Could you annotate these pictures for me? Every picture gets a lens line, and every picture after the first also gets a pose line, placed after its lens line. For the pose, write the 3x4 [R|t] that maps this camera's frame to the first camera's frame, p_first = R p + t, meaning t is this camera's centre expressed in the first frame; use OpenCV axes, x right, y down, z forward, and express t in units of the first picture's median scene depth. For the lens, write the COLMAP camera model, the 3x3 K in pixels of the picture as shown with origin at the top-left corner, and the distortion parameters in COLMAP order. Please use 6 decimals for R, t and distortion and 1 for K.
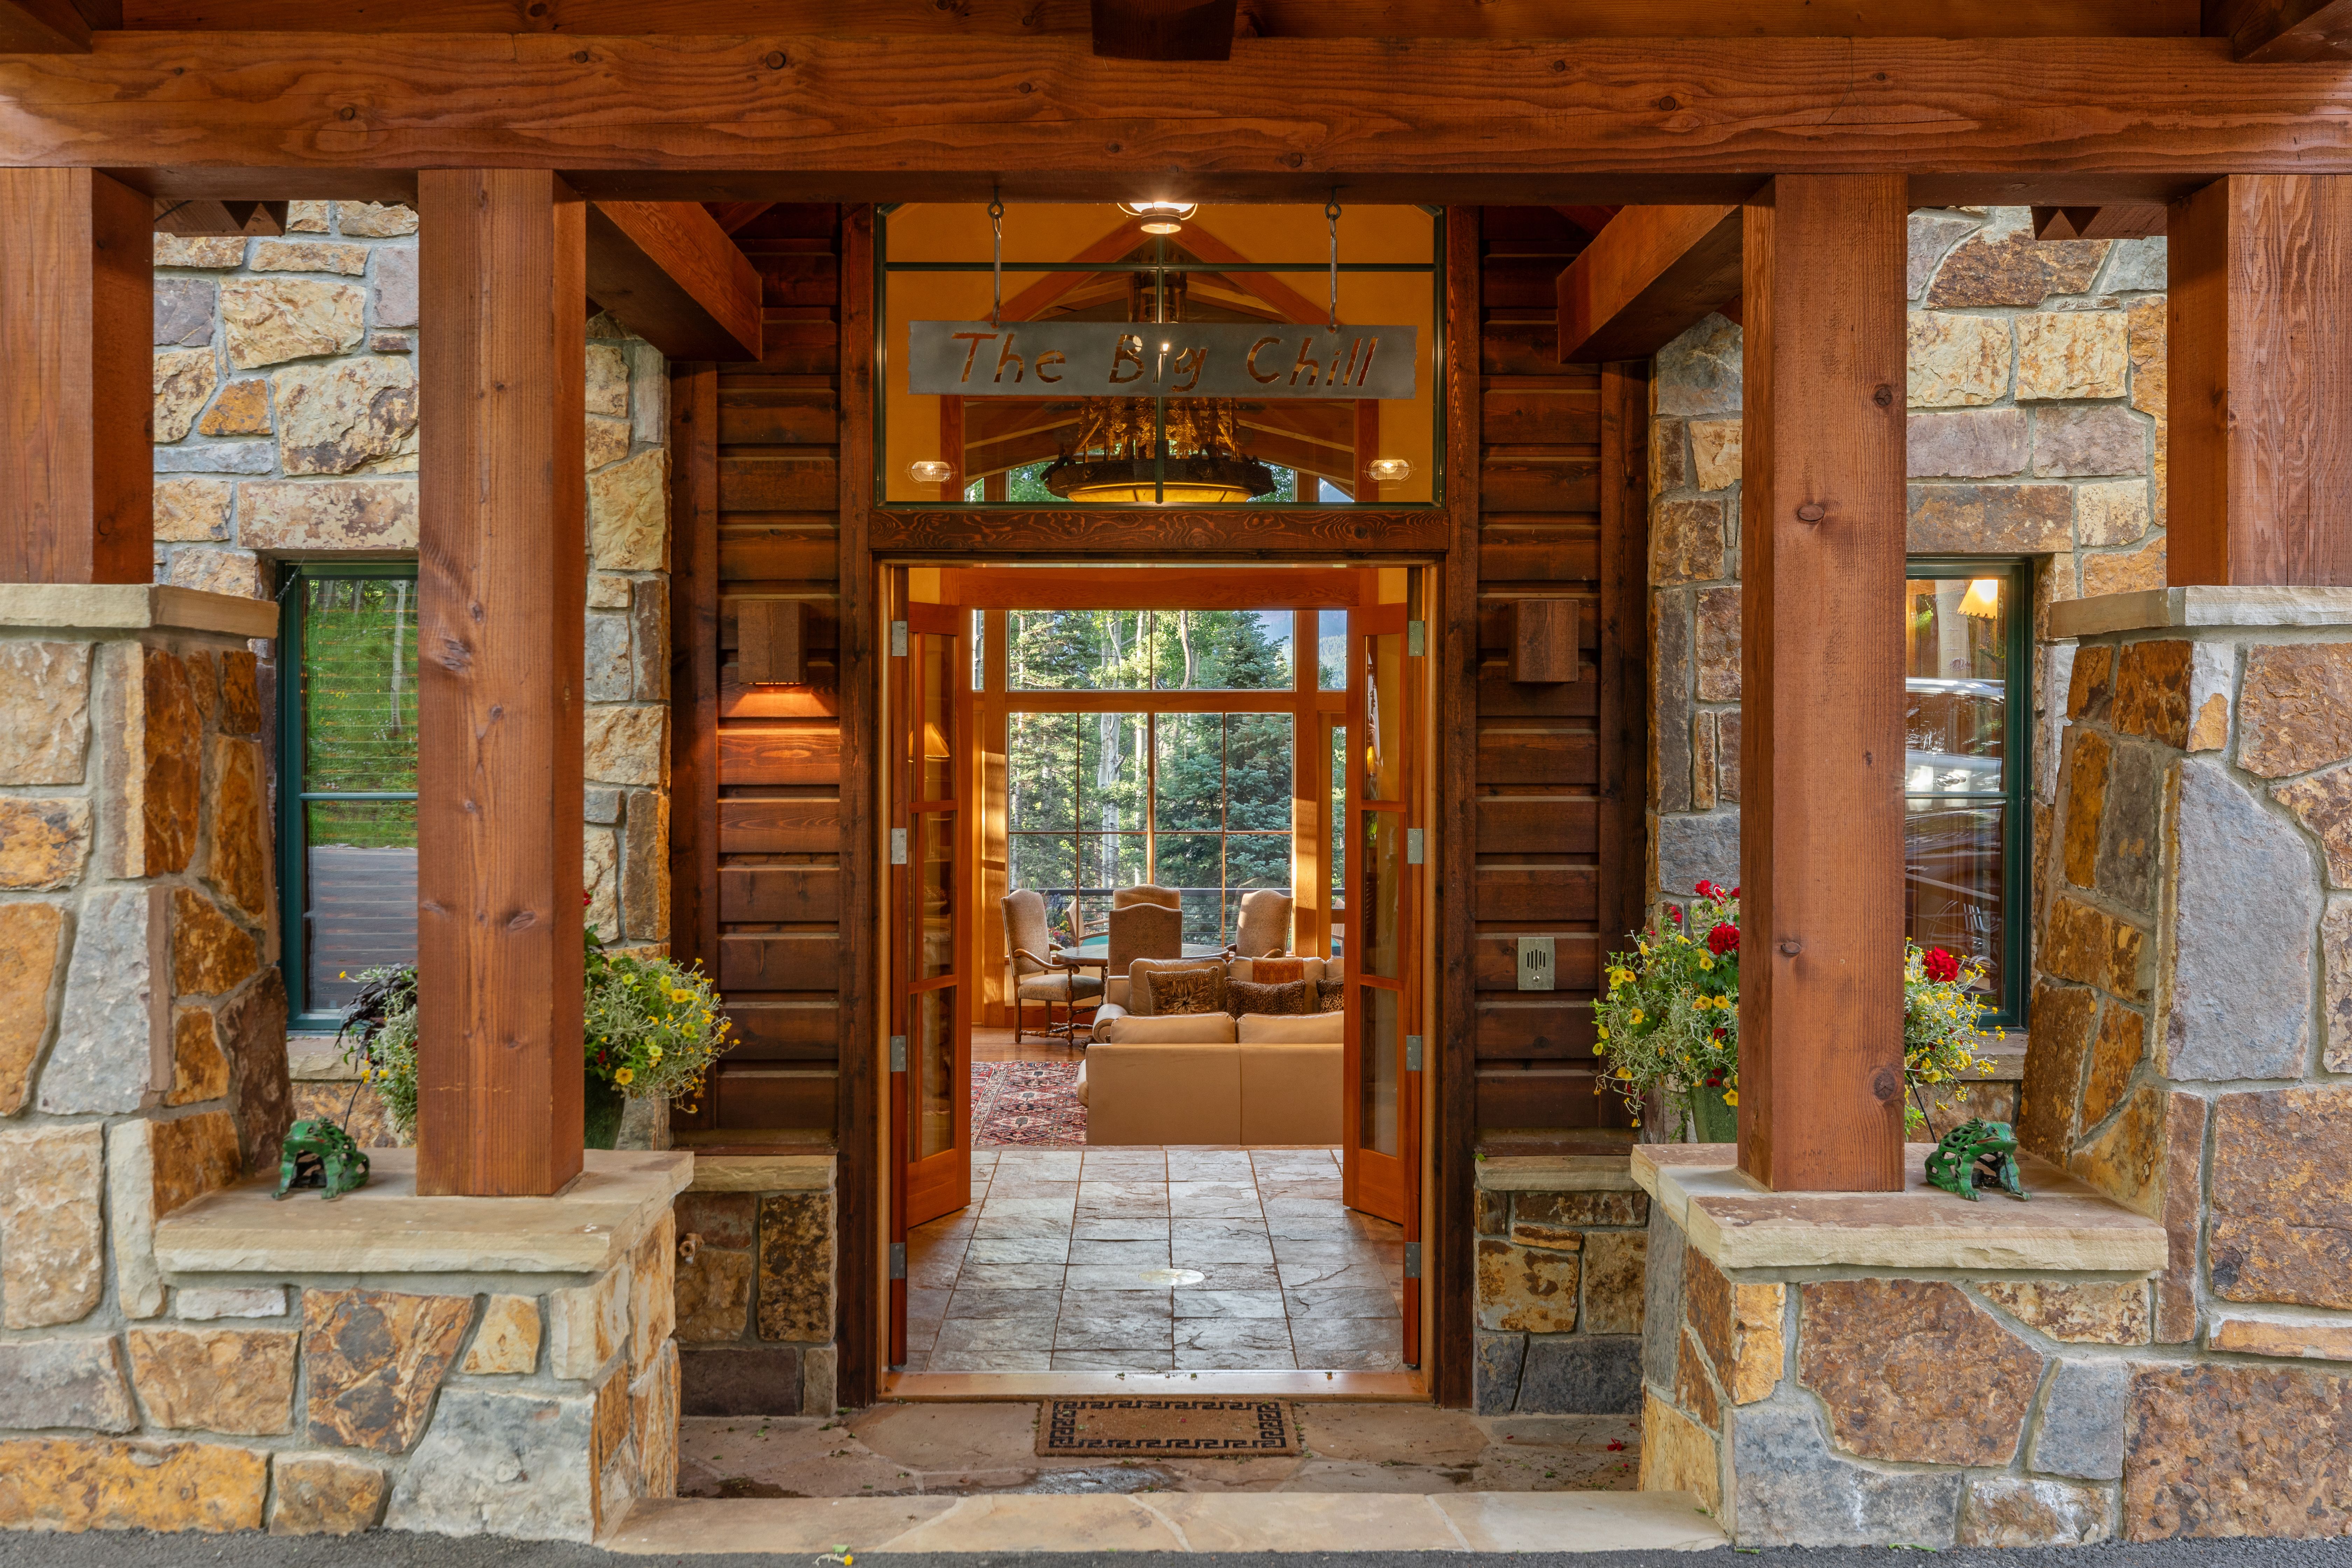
lens RADIAL K [[2366.5, 0, 1175.8], [0, 2366.5, 778.5], [0, 0, 1]] dist [0.000275, 0.000000]
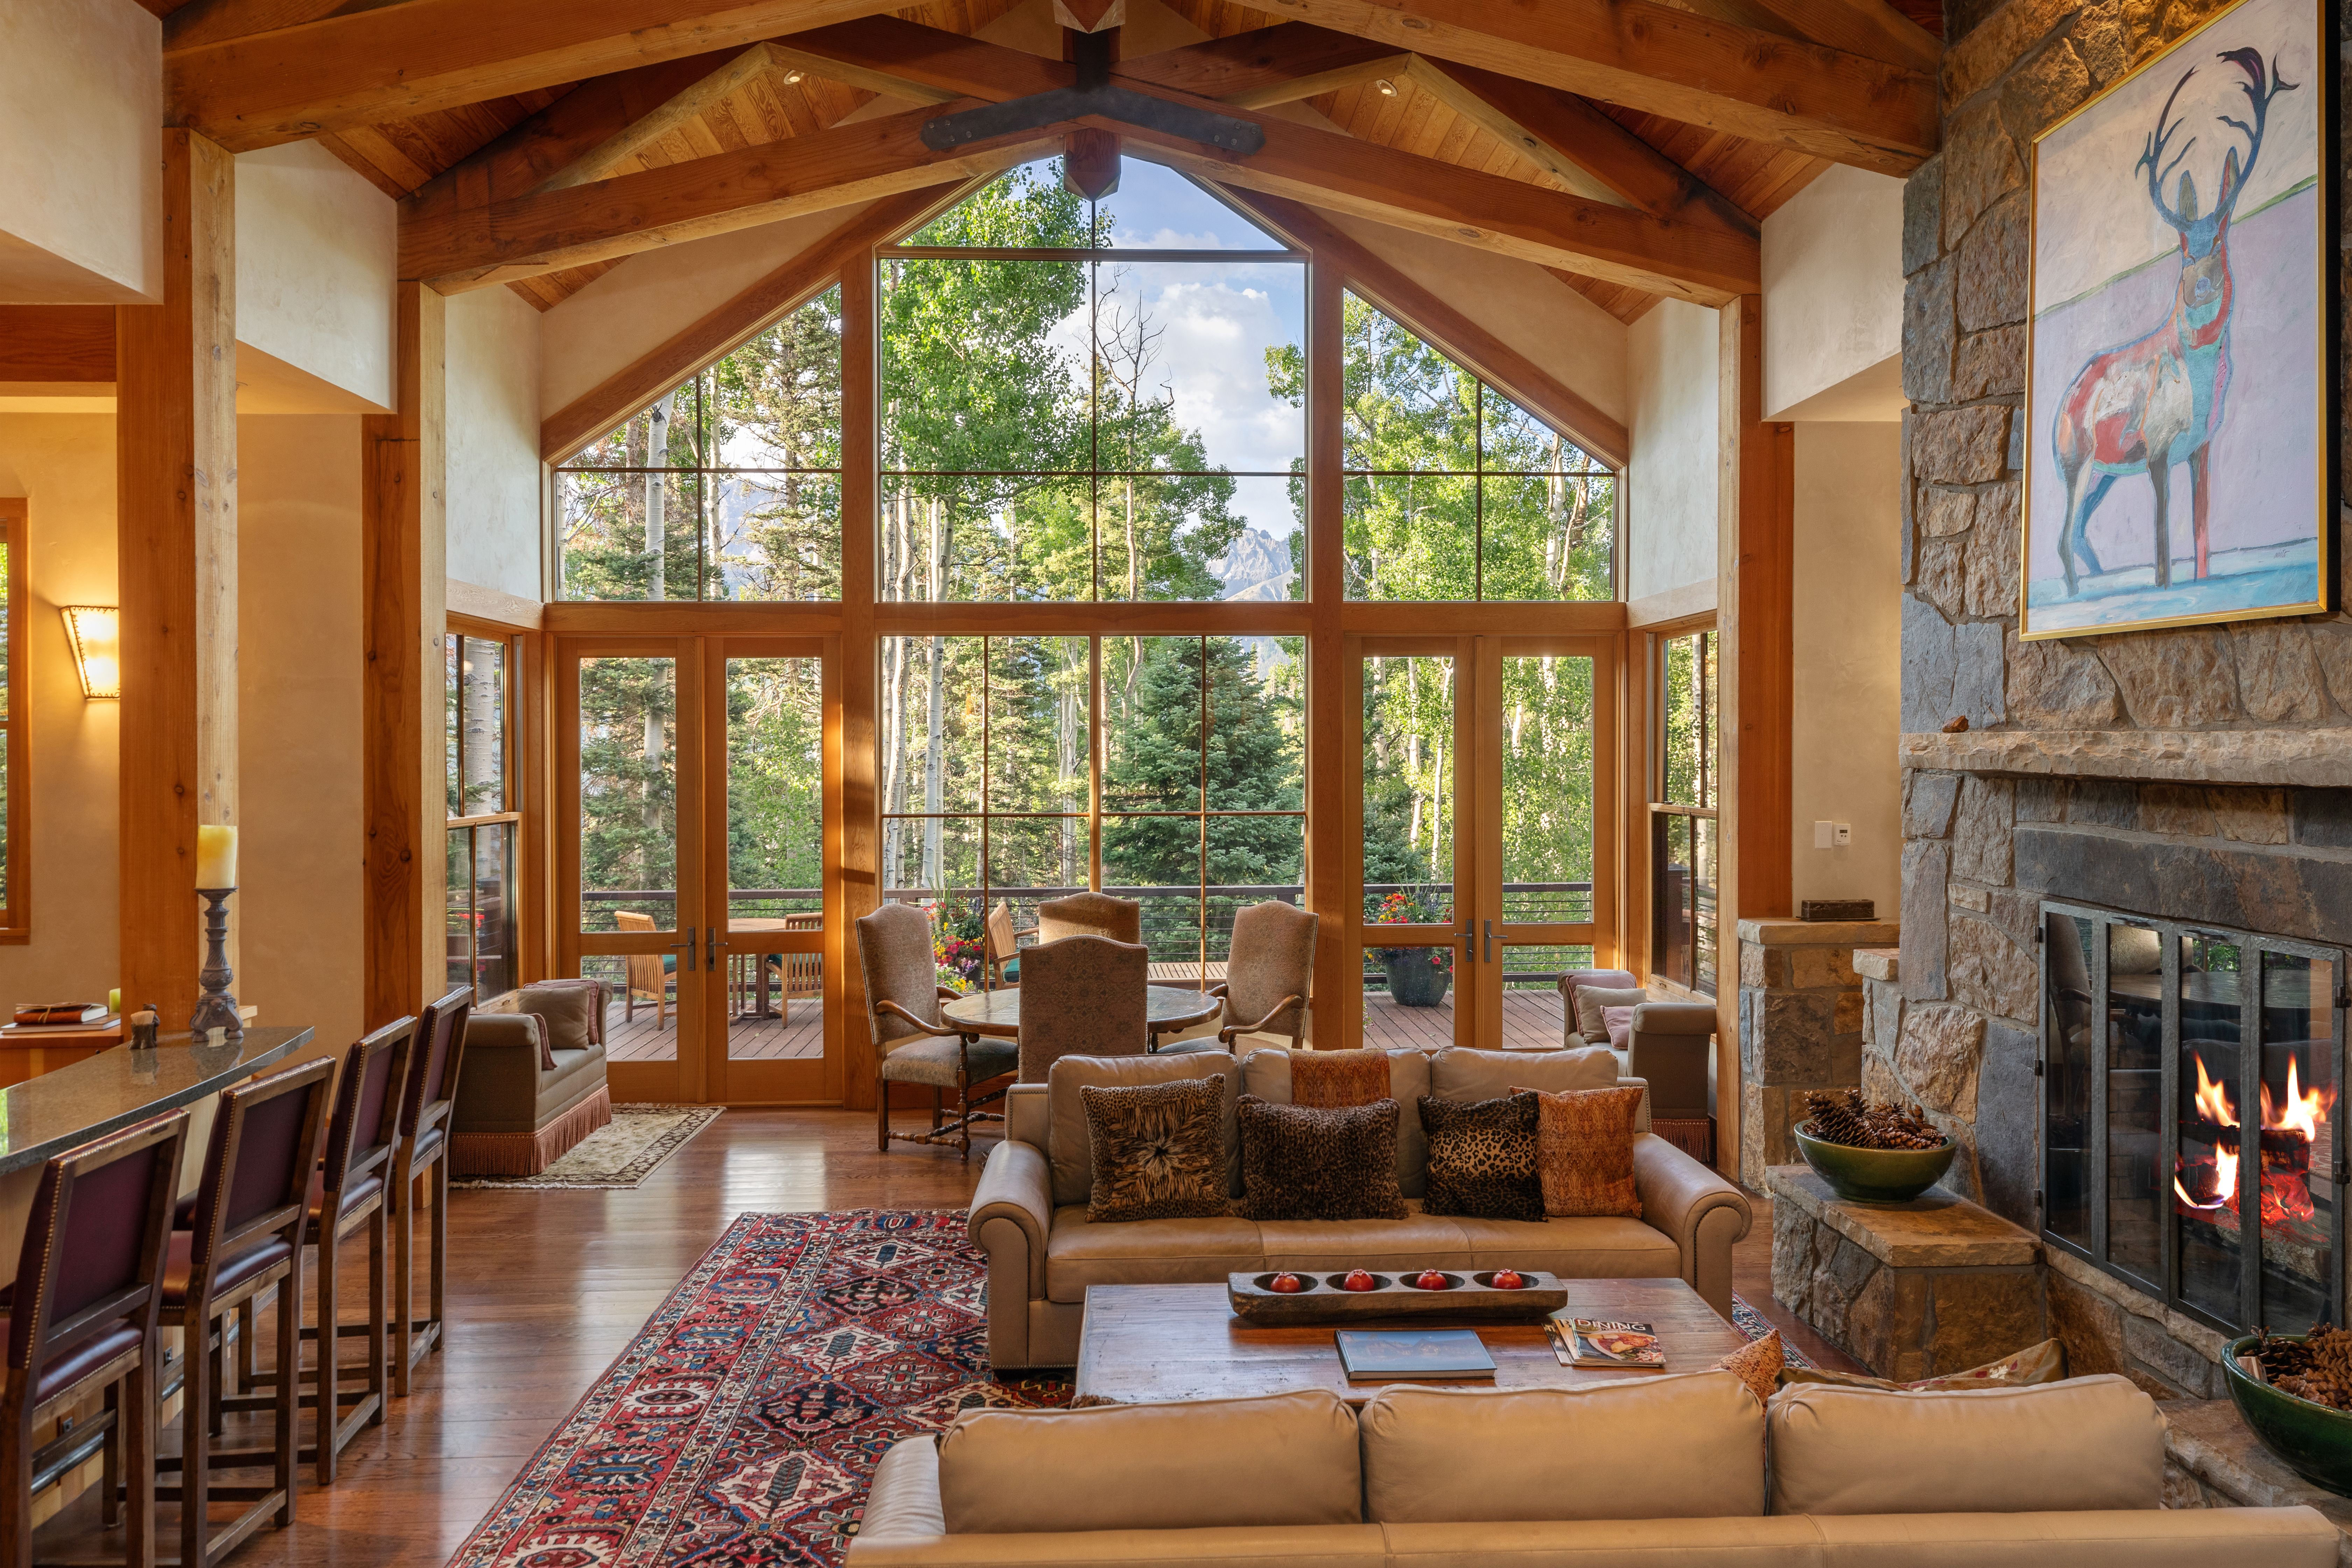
lens RADIAL K [[1579.5, 0, 1177.0], [0, 1579.5, 769.6], [0, 0, 1]] dist [0.000453, 0.001096]
pose [[0.999362, -0.005279, 0.035332, -0.002173], [0.005701, 0.999913, -0.011853, 0.010991], [-0.035266, 0.012047, 0.999305, 0.389947]]
